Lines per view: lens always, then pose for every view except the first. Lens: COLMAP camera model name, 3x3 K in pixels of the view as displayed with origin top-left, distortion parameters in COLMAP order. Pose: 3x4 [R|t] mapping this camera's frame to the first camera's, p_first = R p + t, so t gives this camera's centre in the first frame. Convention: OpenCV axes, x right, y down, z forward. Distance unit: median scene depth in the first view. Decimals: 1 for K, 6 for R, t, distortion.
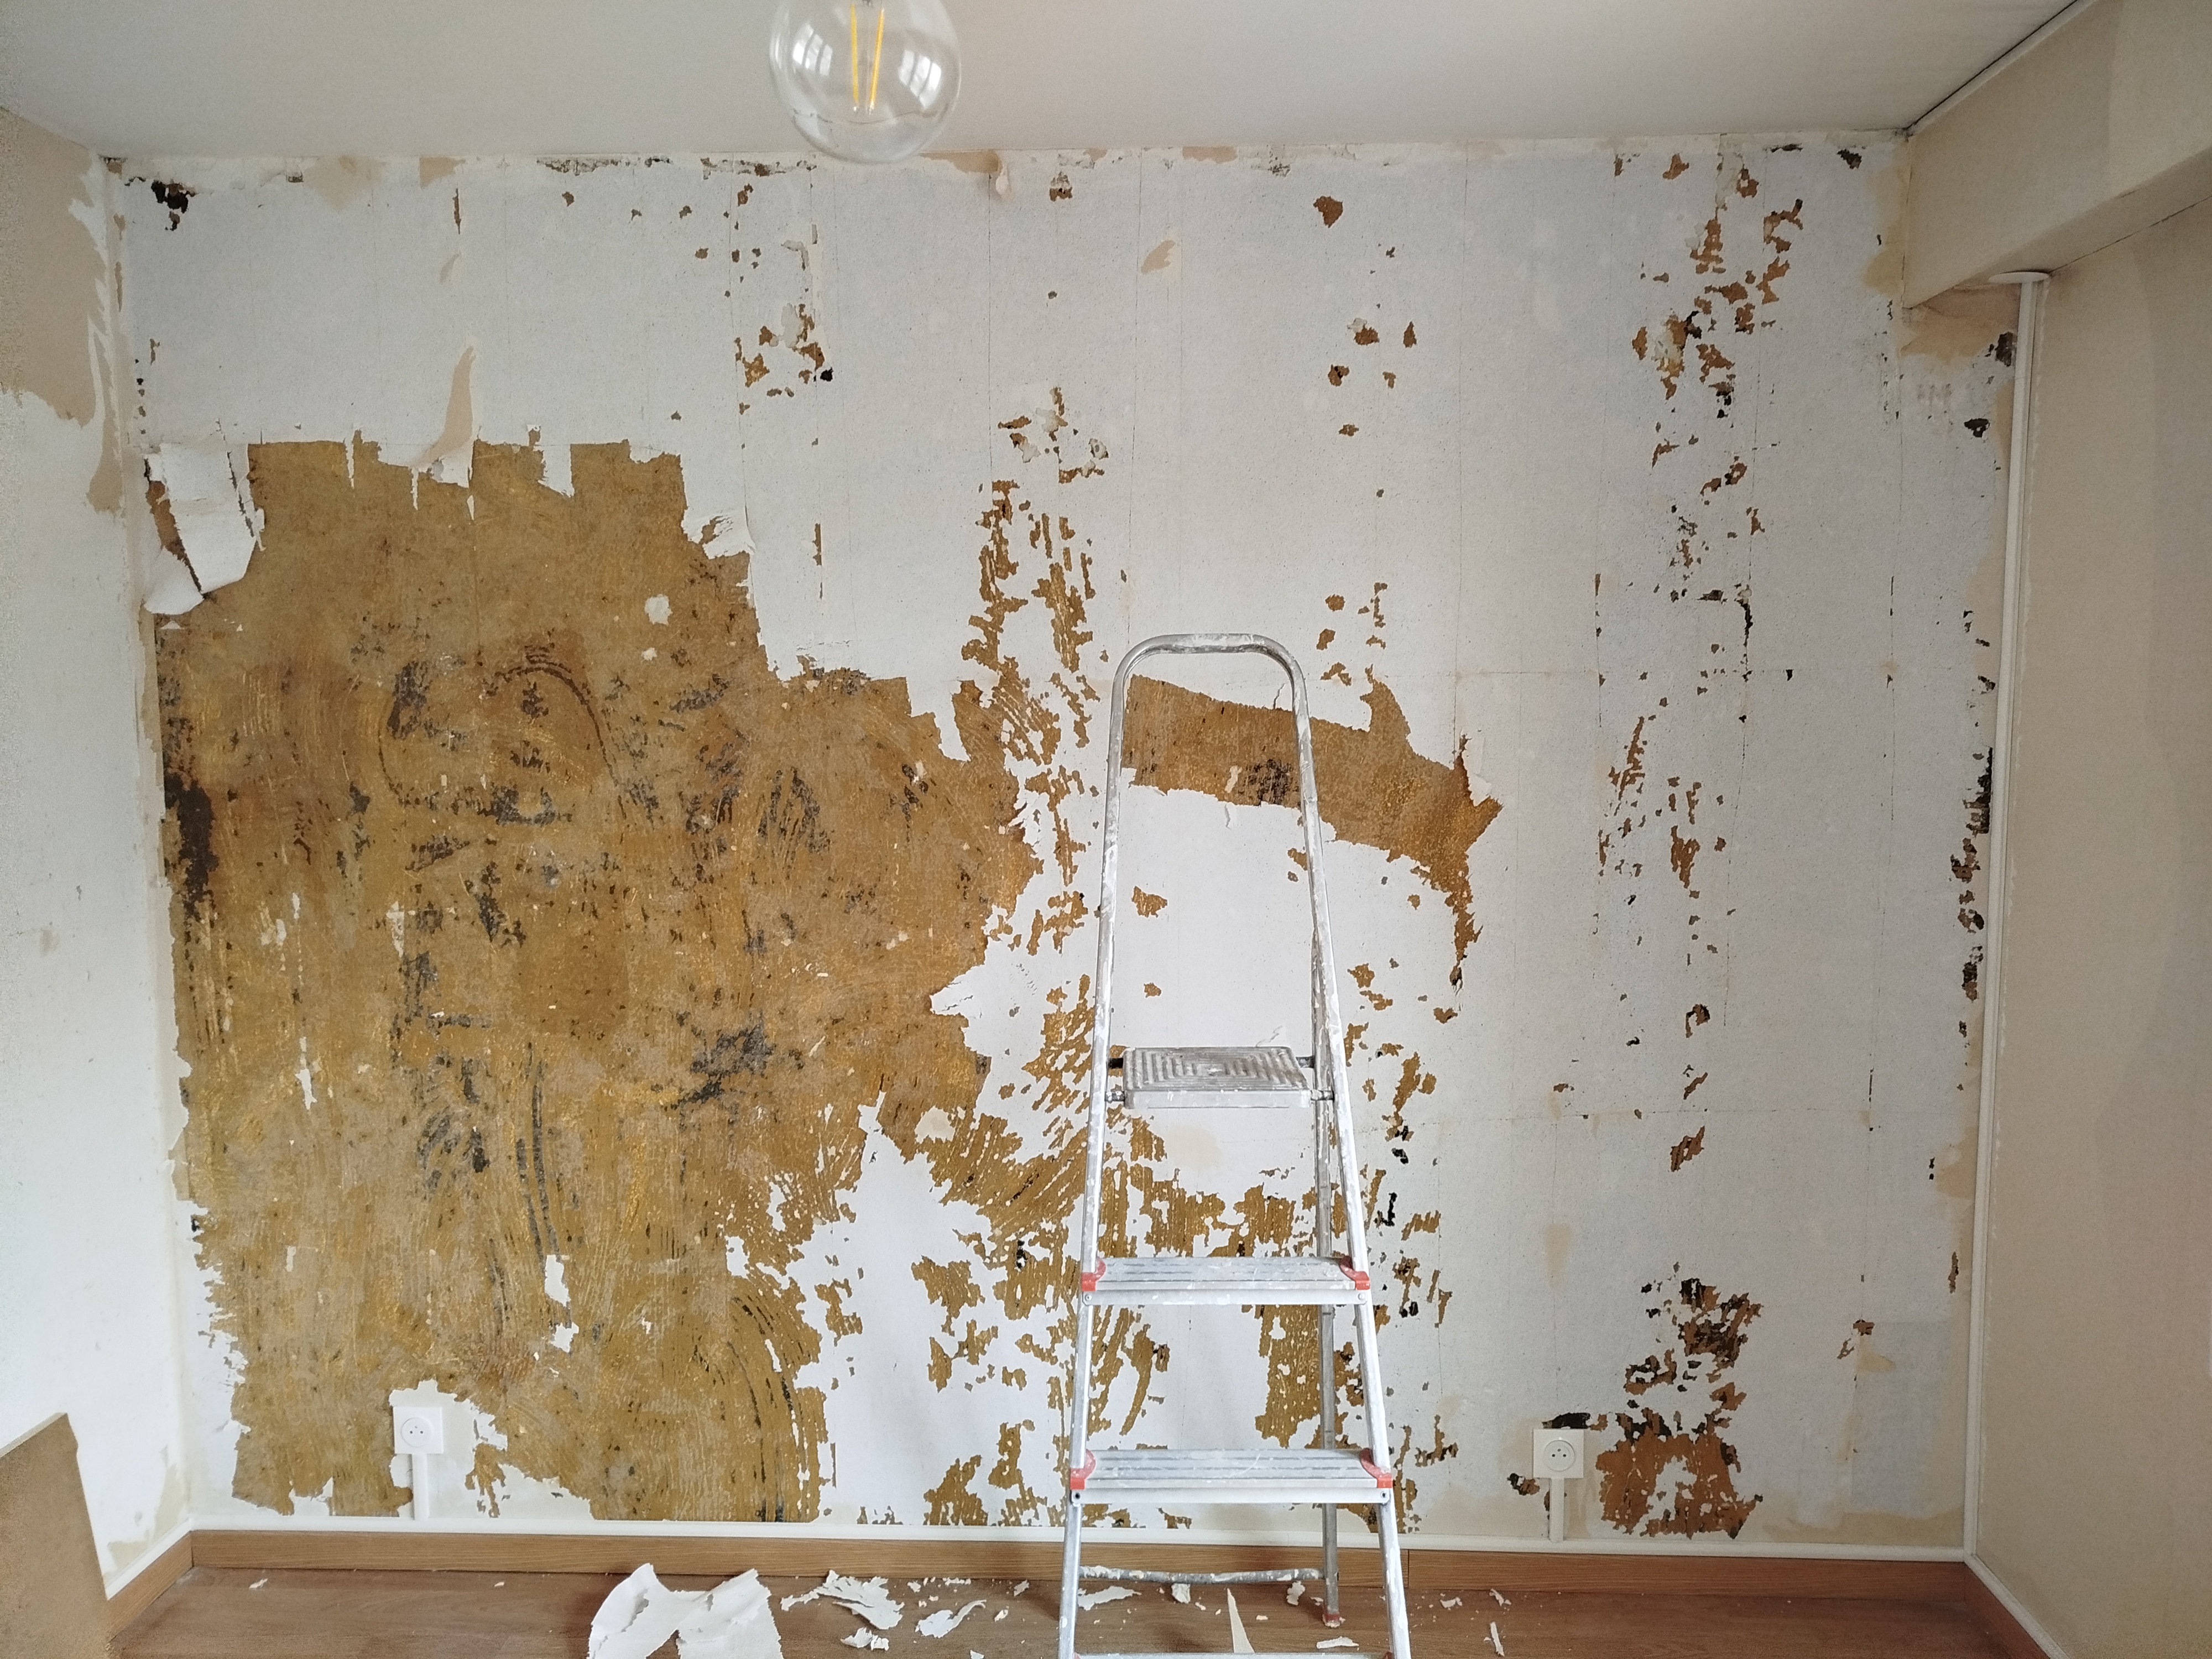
lens RADIAL K [[1546.4, 0, 1112.0], [0, 1546.4, 836.9], [0, 0, 1]] dist [0.021457, -0.016000]
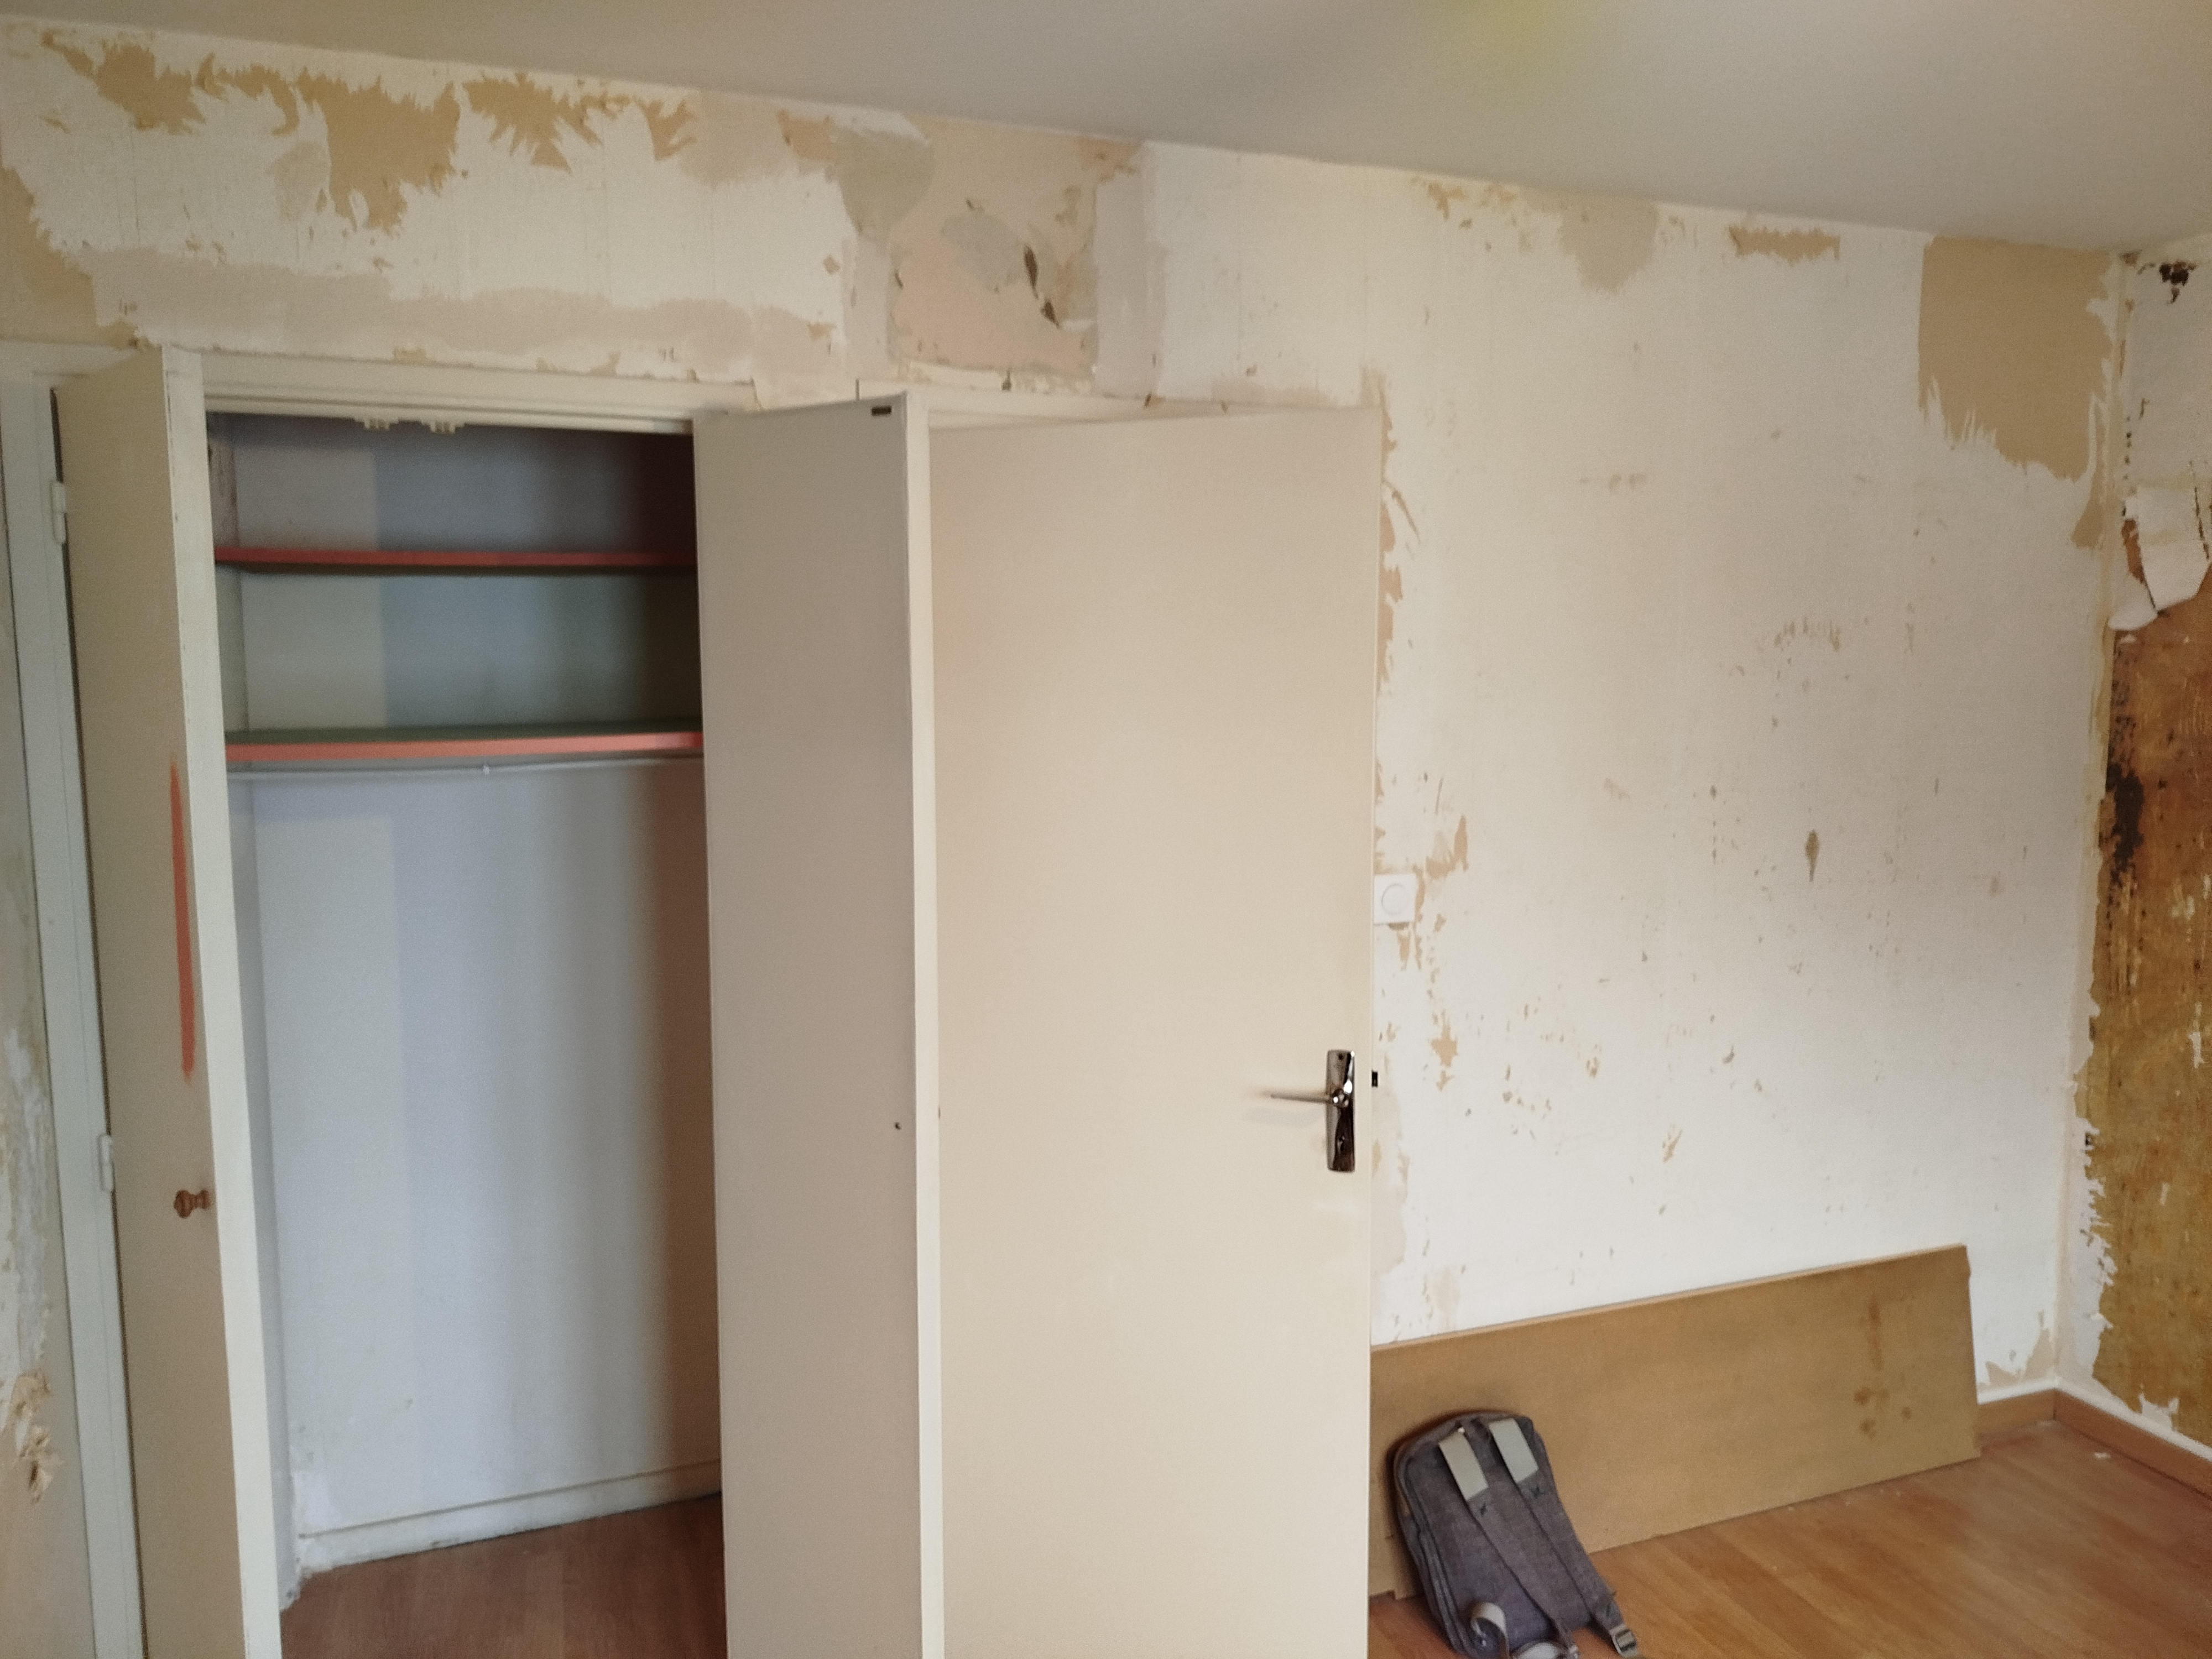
lens RADIAL K [[1546.4, 0, 1168.0], [0, 1546.4, 819.3], [0, 0, 1]] dist [0.021457, -0.016000]
pose [[0.412023, 0.090365, -0.906681, 0.181453], [-0.088688, 0.994323, 0.058797, -0.003381], [0.906847, 0.056186, 0.417698, -0.153762]]
